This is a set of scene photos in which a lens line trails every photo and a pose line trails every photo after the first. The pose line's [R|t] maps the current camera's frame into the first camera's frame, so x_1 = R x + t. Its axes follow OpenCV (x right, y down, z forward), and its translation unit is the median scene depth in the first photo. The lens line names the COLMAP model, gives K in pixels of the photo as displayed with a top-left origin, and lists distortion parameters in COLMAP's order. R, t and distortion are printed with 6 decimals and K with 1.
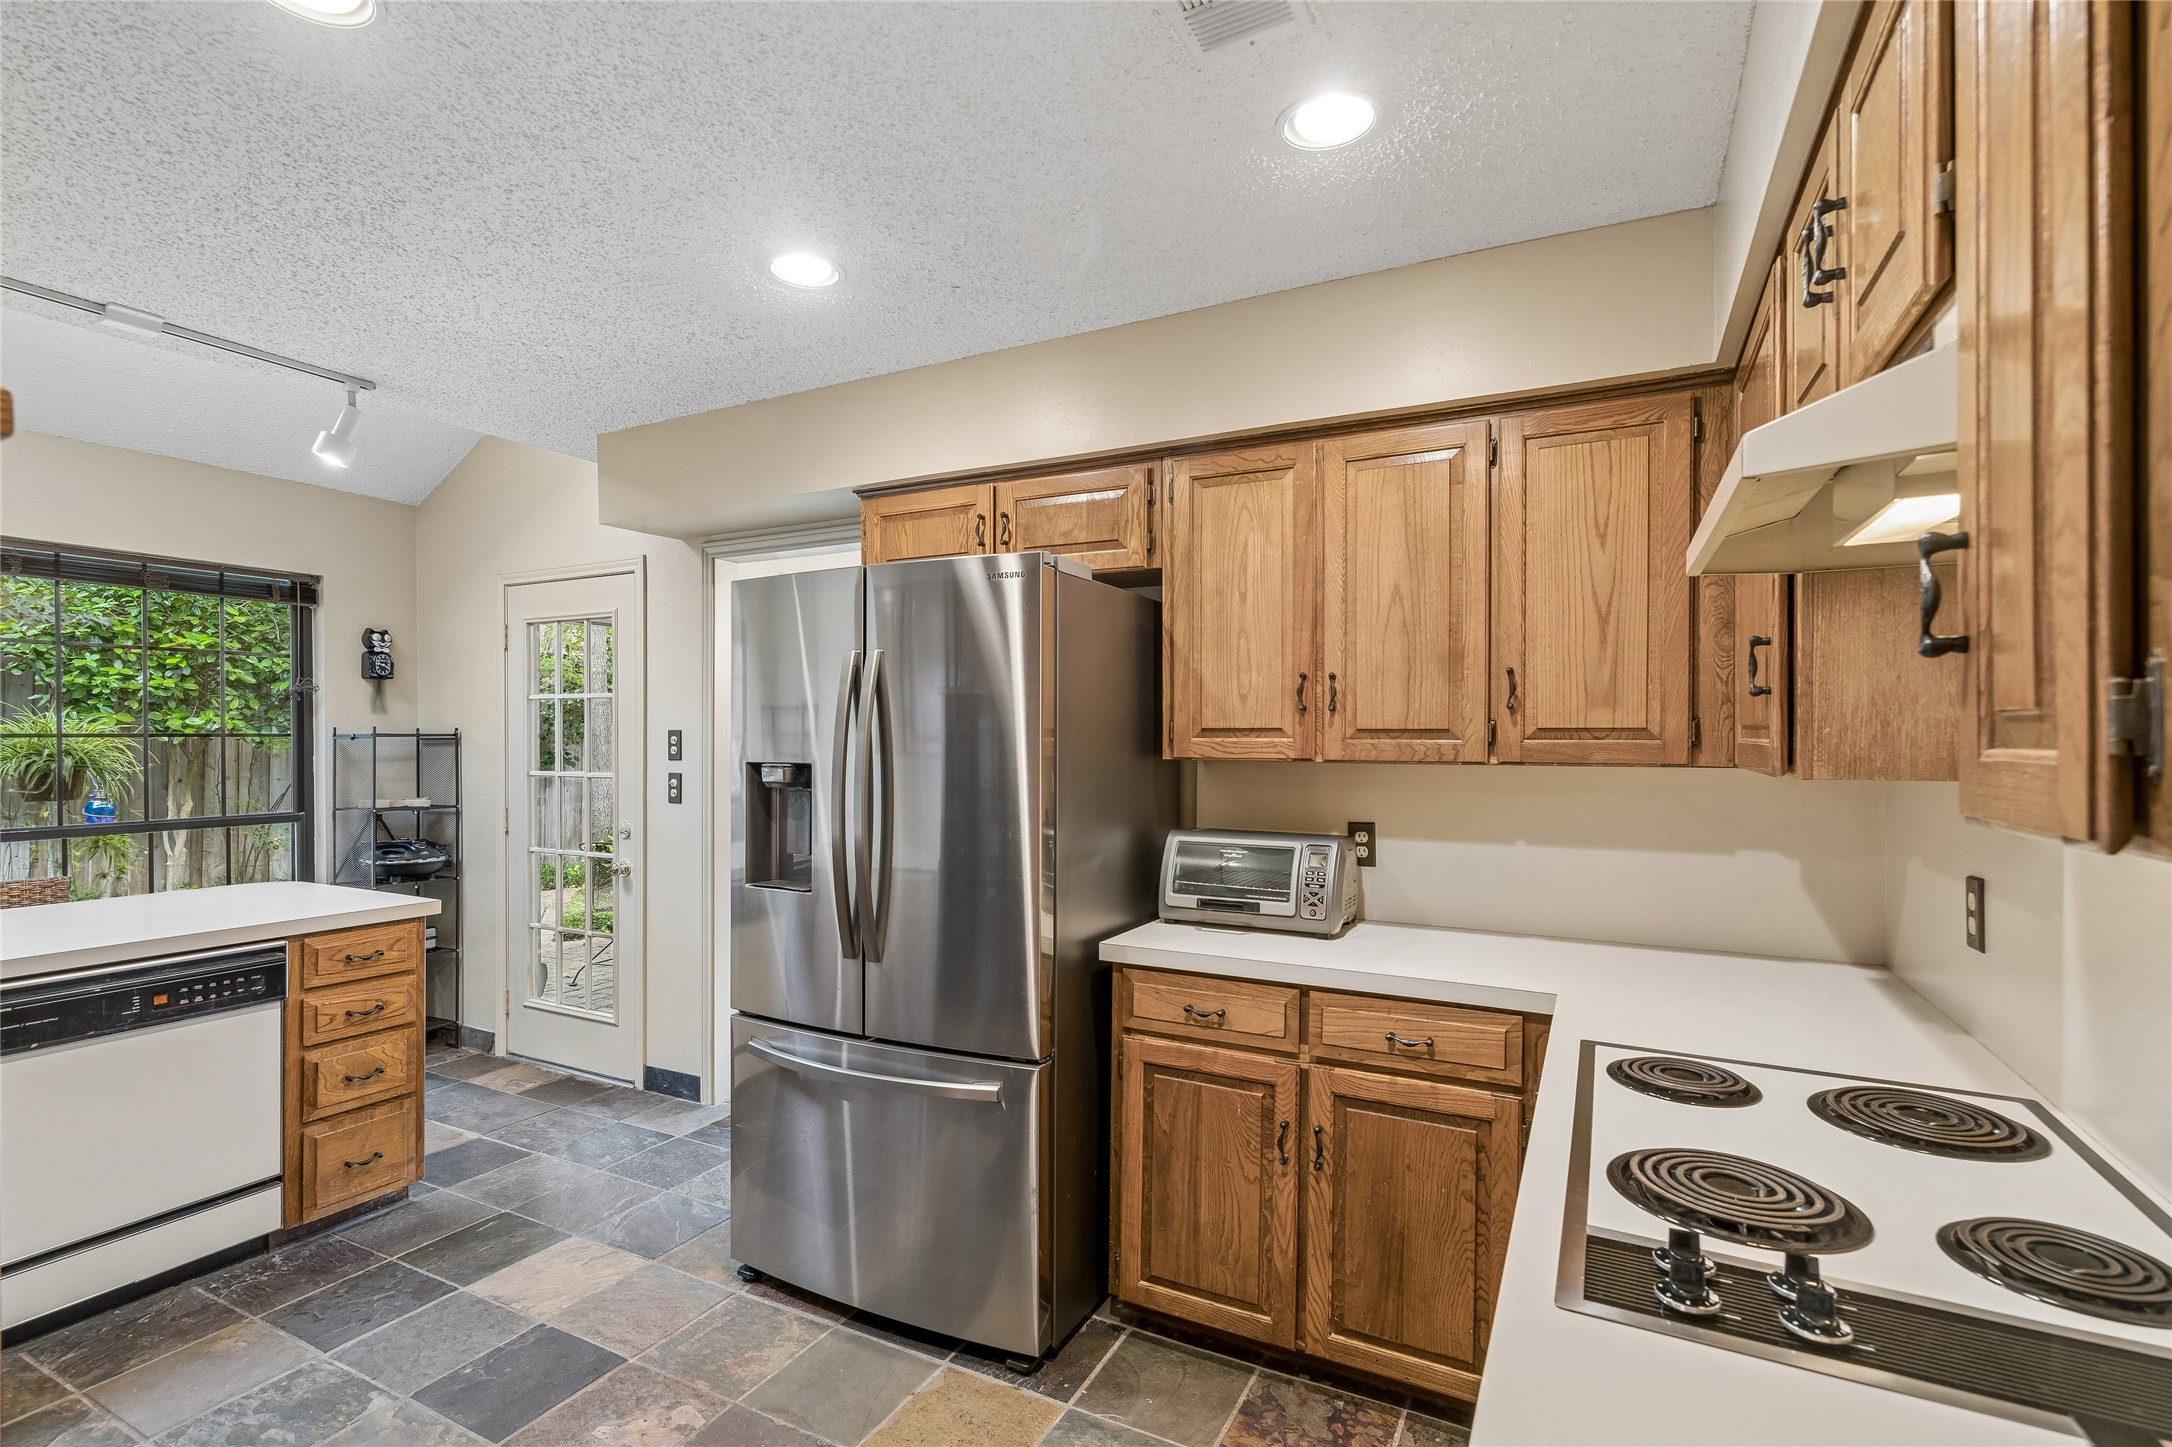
lens RADIAL K [[1008.3, 0, 1073.6], [0, 1008.3, 729.7], [0, 0, 1]] dist [-0.000736, 0.000377]
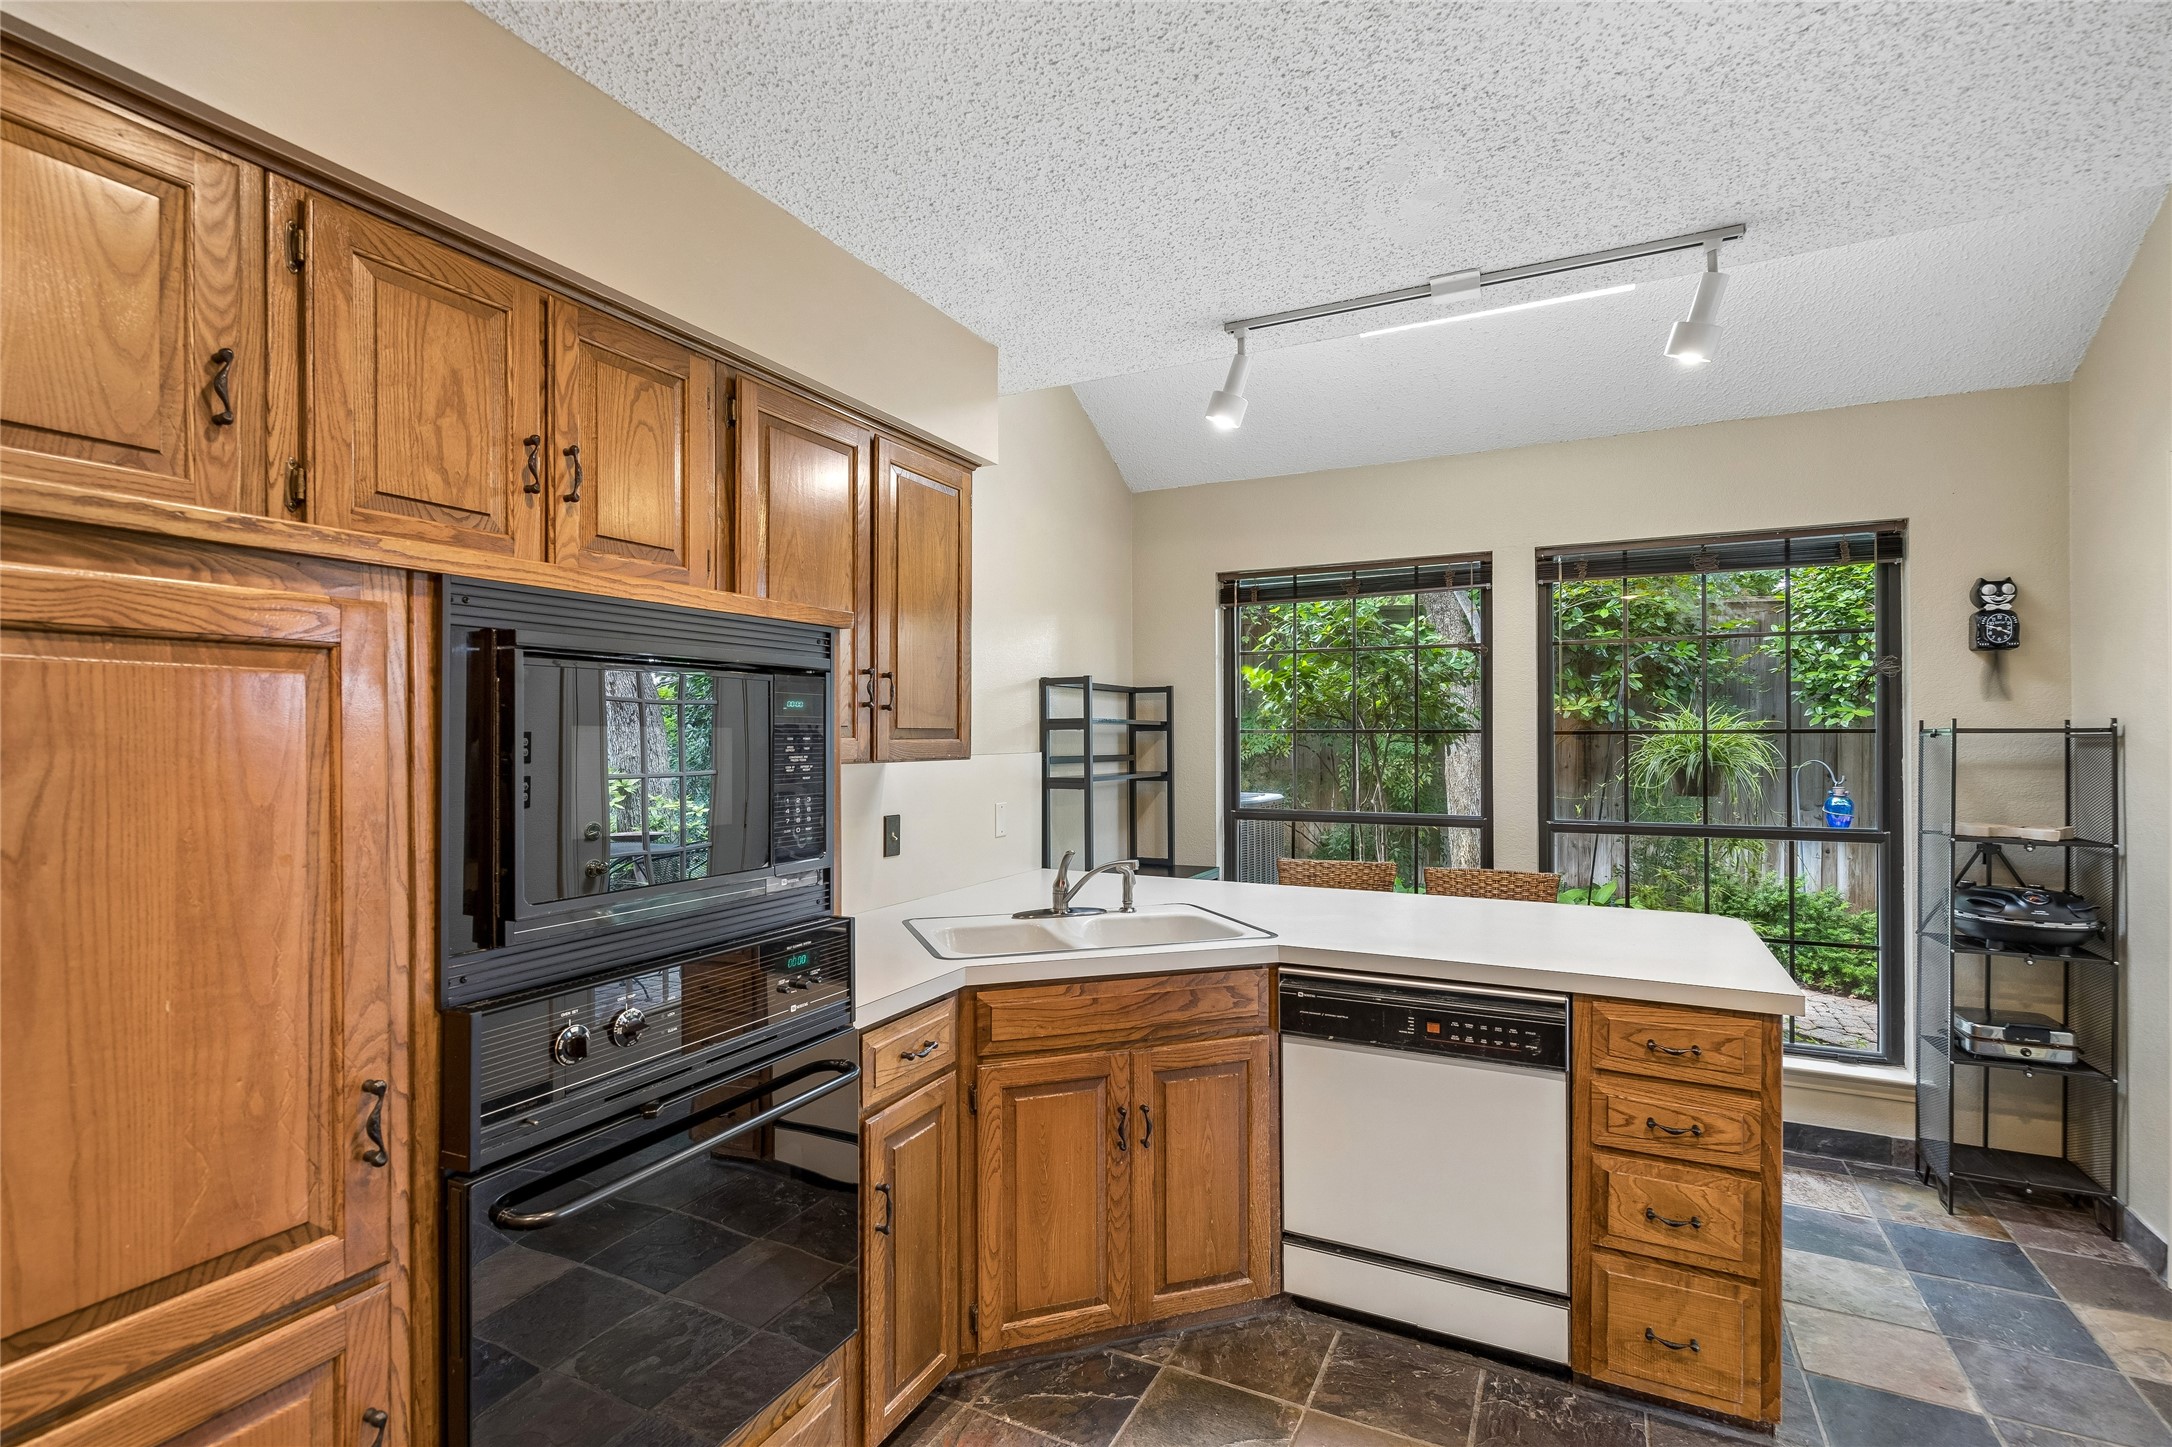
lens RADIAL K [[1008.3, 0, 1073.6], [0, 1008.3, 729.7], [0, 0, 1]] dist [-0.000736, 0.000377]
pose [[0.013009, -0.003065, -0.999911, -0.007604], [0.009711, 0.999949, -0.002939, 0.000982], [0.999868, -0.009672, 0.013038, 0.543378]]
